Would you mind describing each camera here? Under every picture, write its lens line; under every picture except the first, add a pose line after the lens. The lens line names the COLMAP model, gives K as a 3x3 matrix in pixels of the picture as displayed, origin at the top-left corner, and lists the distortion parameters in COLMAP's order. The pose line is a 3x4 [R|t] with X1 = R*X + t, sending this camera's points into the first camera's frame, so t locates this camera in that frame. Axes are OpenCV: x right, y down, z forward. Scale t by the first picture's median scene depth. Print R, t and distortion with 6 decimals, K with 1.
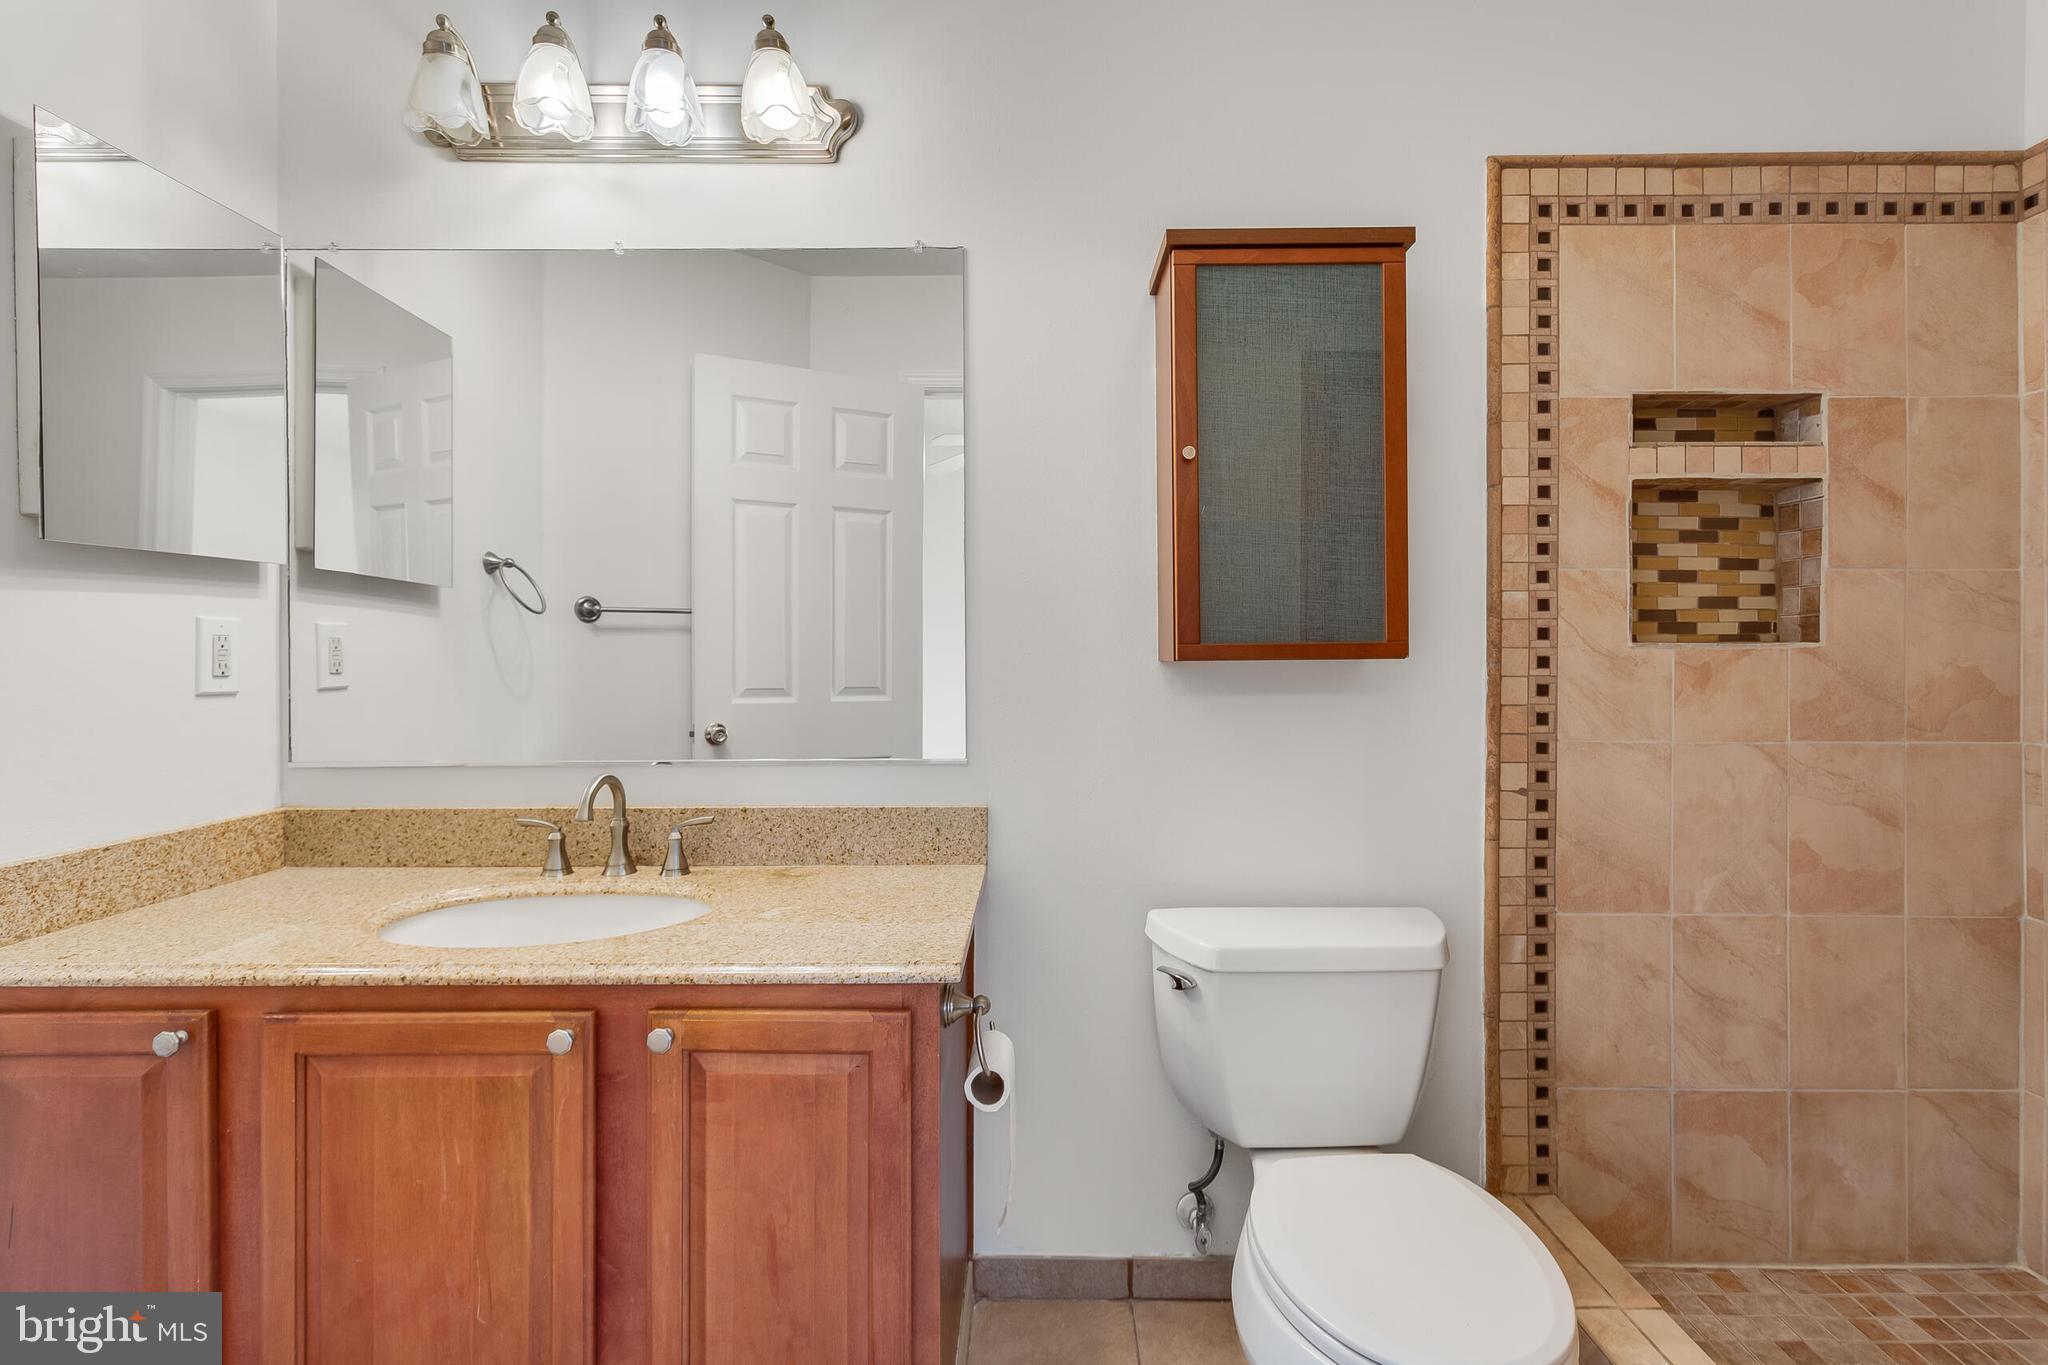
lens RADIAL K [[994.3, 0, 1027.2], [0, 994.3, 668.0], [0, 0, 1]] dist [0.004477, 0.002079]
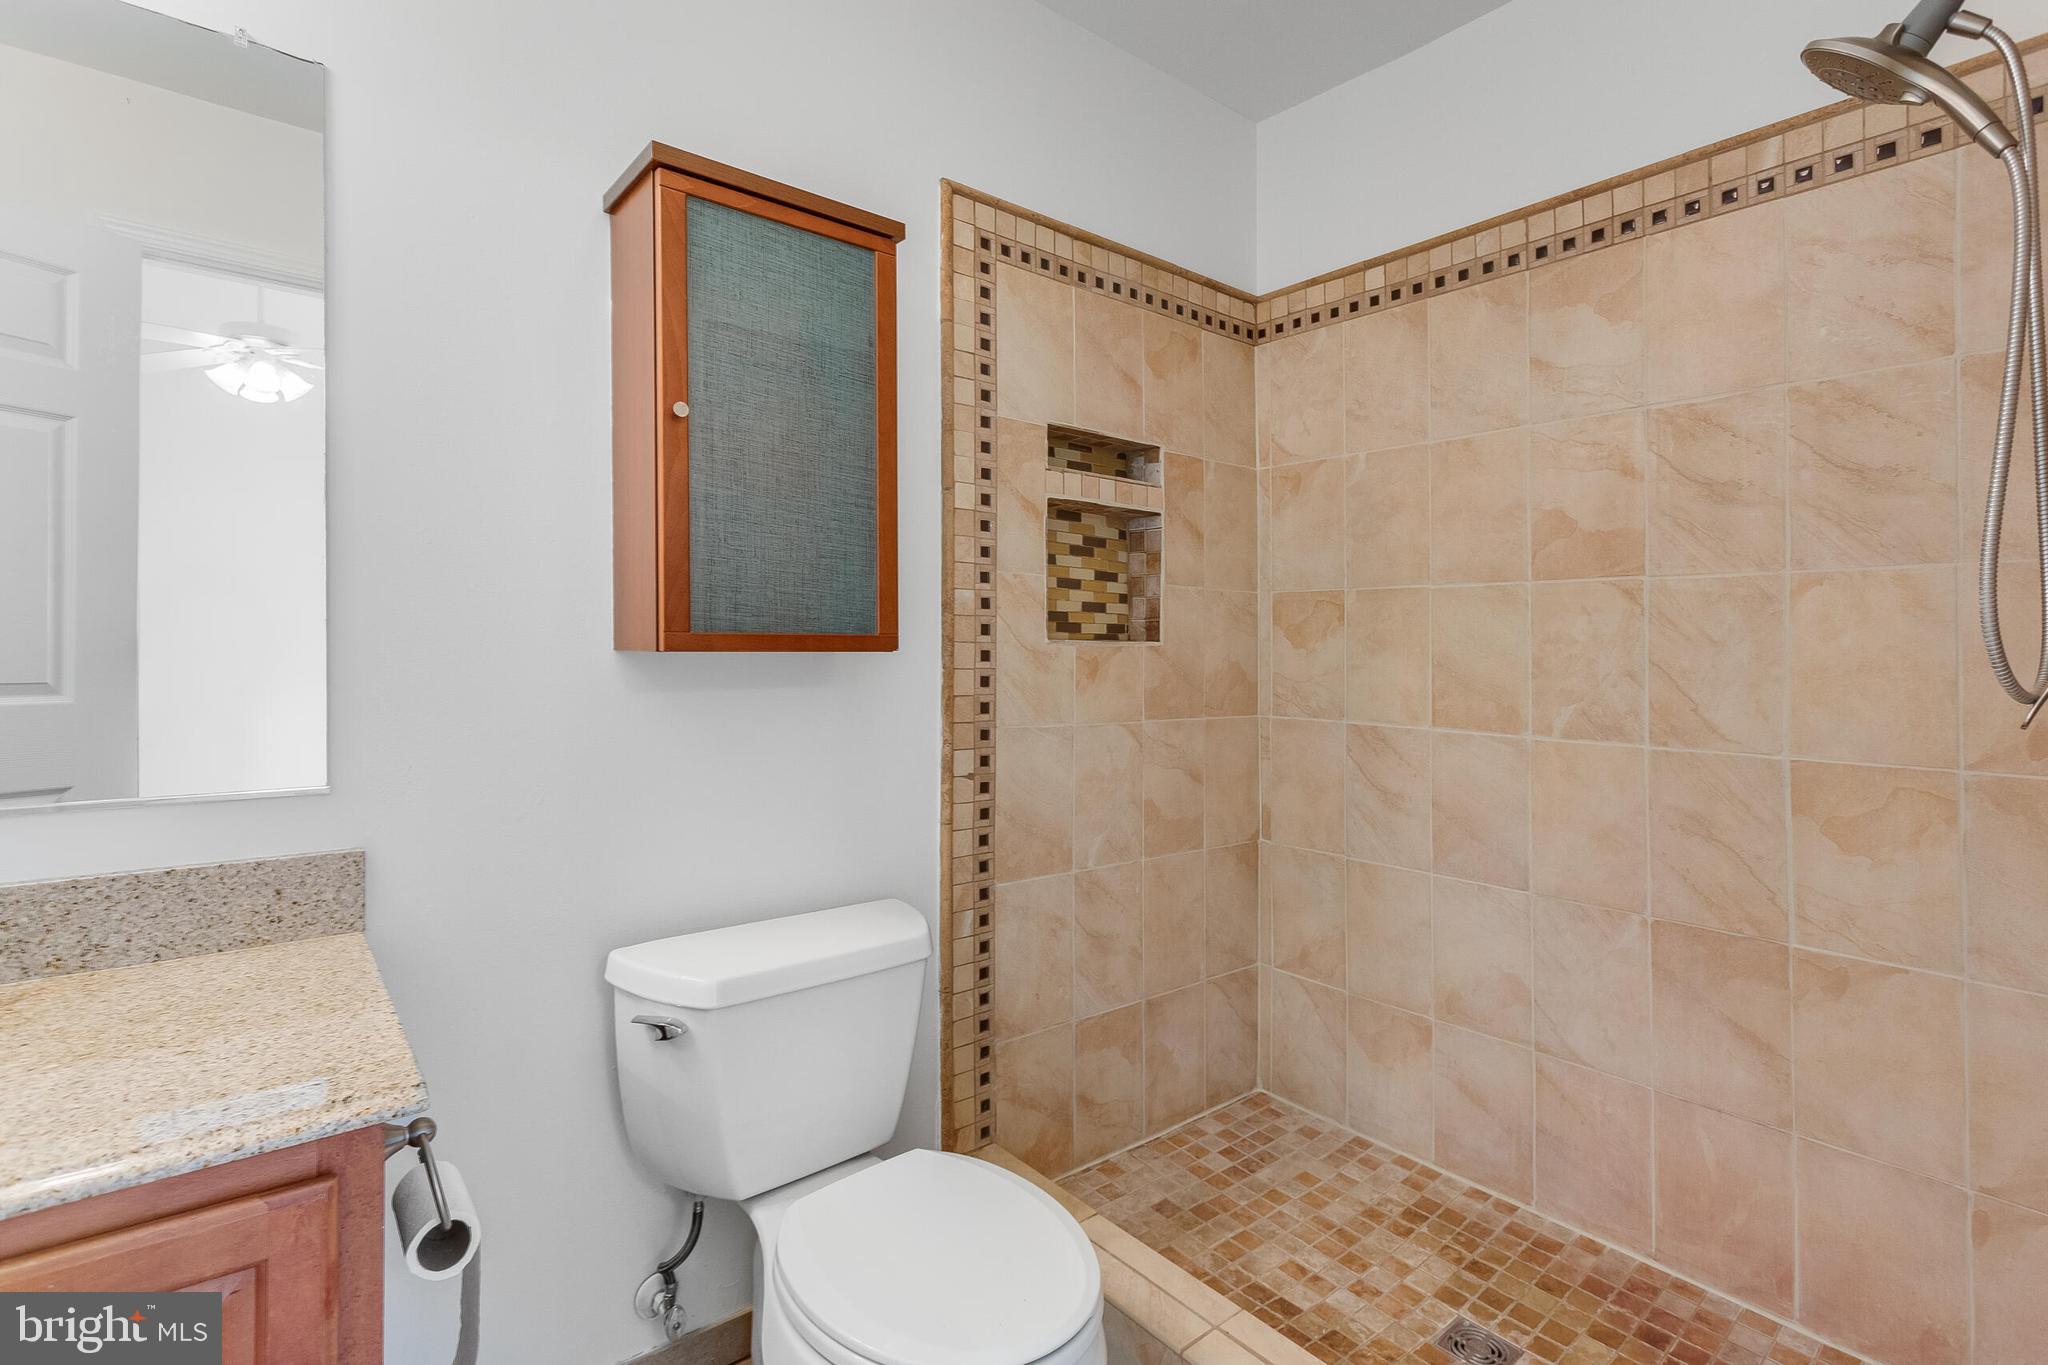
lens RADIAL K [[994.3, 0, 1060.7], [0, 994.3, 650.5], [0, 0, 1]] dist [0.004477, 0.002079]
pose [[0.759339, 0.011096, 0.650601, -0.130605], [-0.007767, 0.999938, -0.007989, -0.003674], [-0.650649, 0.001013, 0.759378, 0.121758]]
